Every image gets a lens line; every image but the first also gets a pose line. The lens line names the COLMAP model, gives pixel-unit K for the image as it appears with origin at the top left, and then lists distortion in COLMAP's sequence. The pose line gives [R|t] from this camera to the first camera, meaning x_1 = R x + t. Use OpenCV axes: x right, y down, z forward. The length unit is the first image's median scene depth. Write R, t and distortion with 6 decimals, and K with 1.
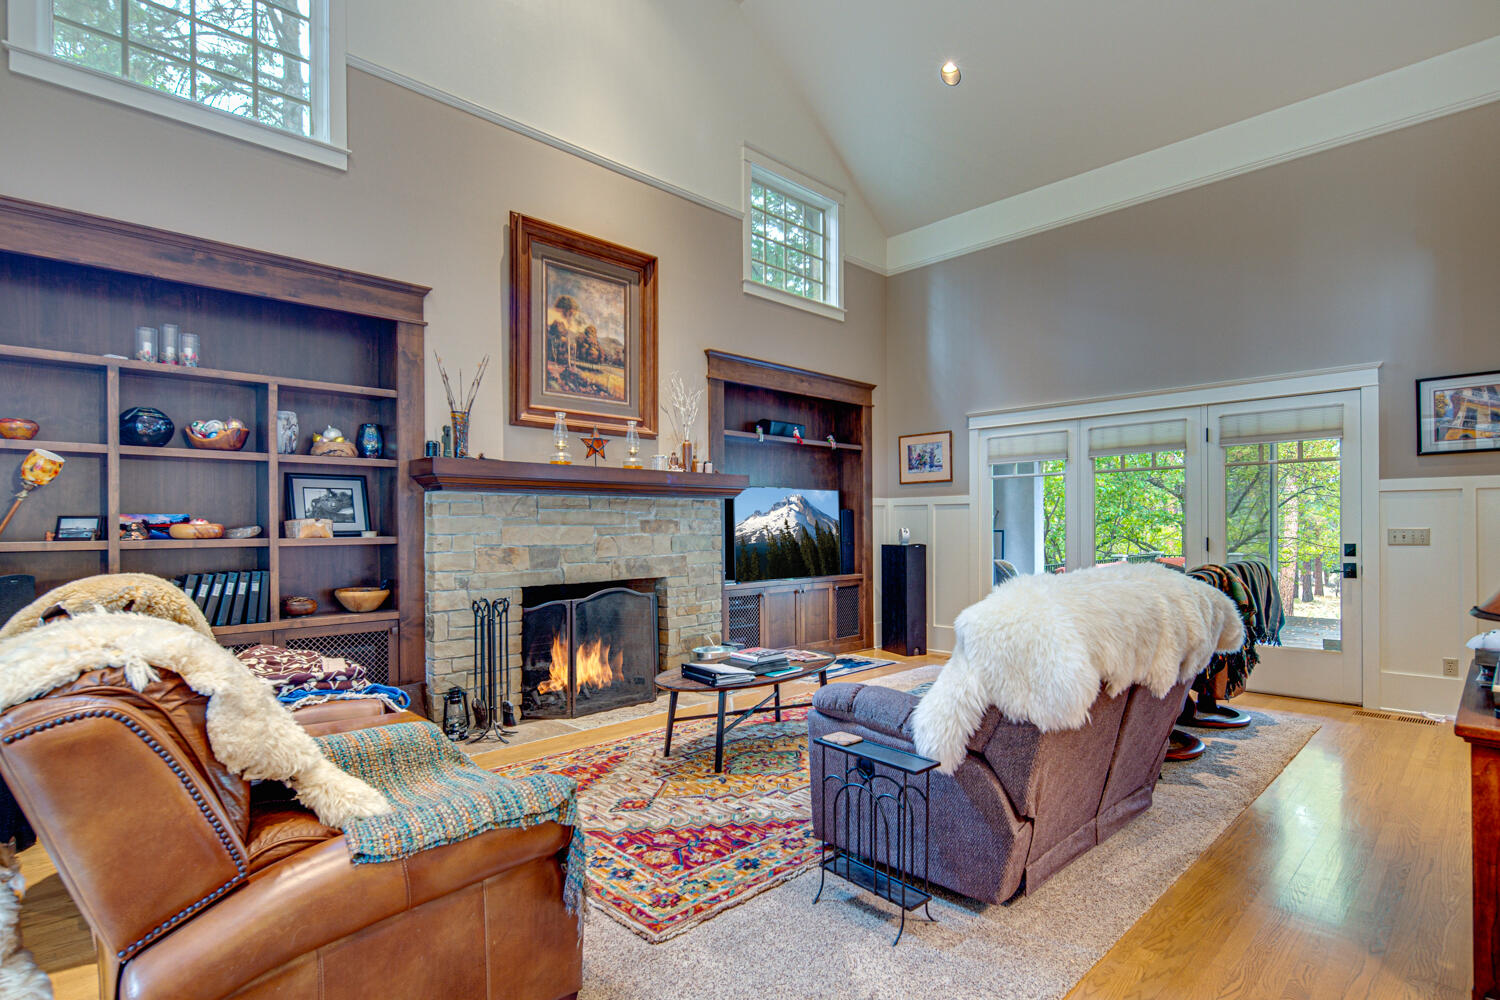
lens RADIAL K [[749.0, 0, 744.4], [0, 749.0, 529.6], [0, 0, 1]] dist [-0.001902, -0.000755]
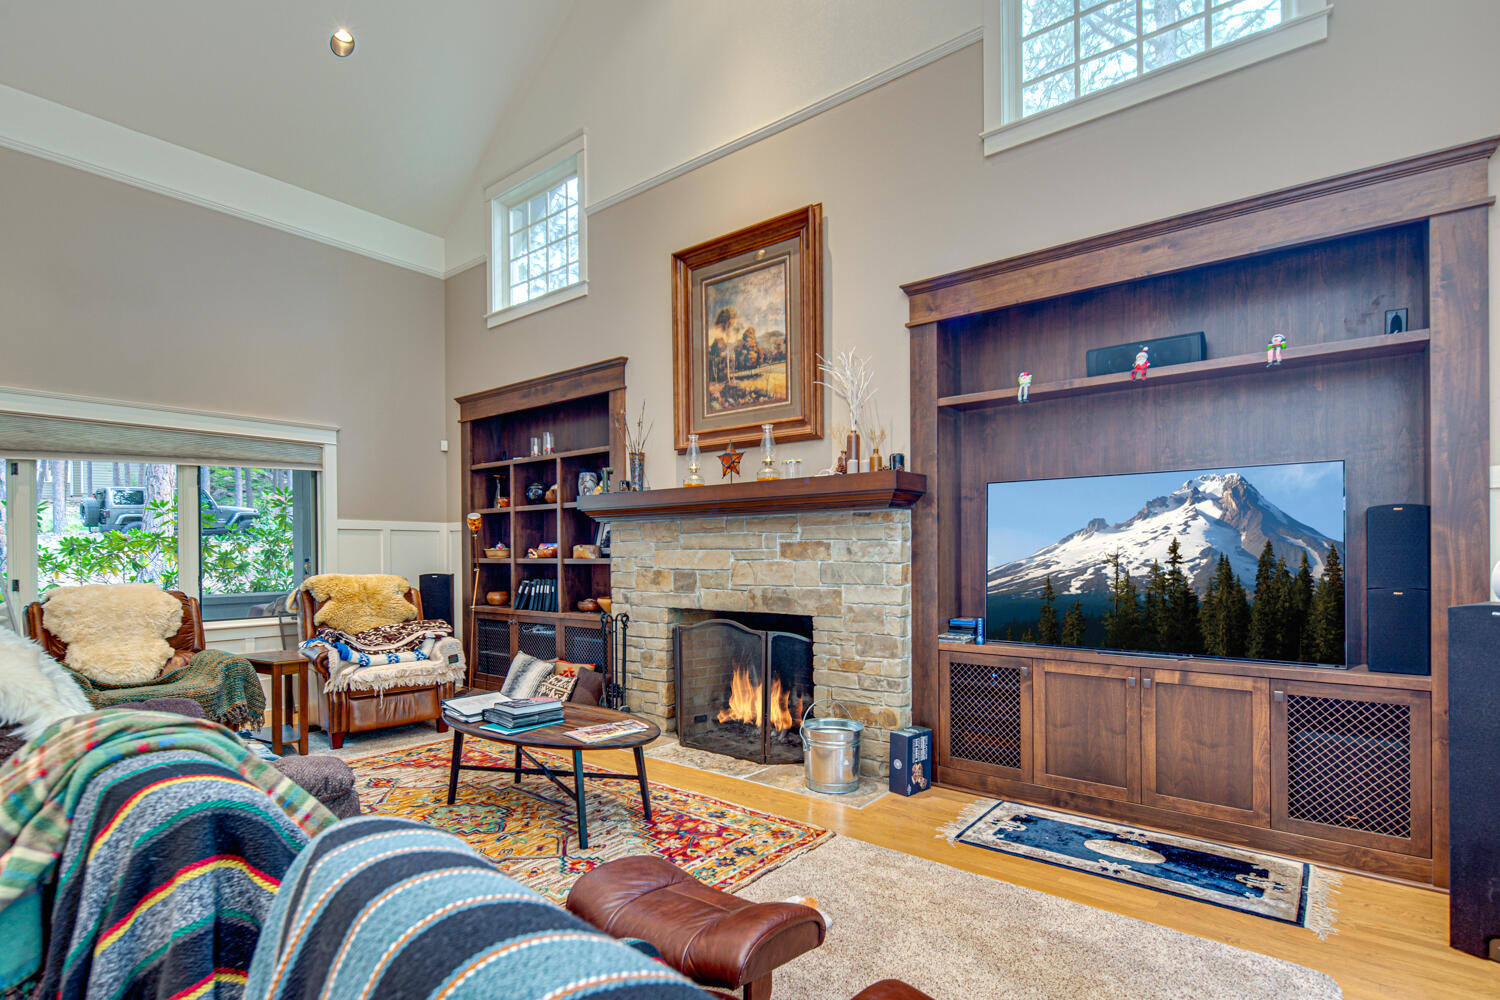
lens RADIAL K [[733.6, 0, 749.8], [0, 733.6, 554.0], [0, 0, 1]] dist [0.001935, 0.000249]
pose [[0.117494, 0.010266, -0.993021, 0.676813], [0.003025, 0.999938, 0.010695, -0.009200], [0.993069, -0.004260, 0.117455, 0.897419]]
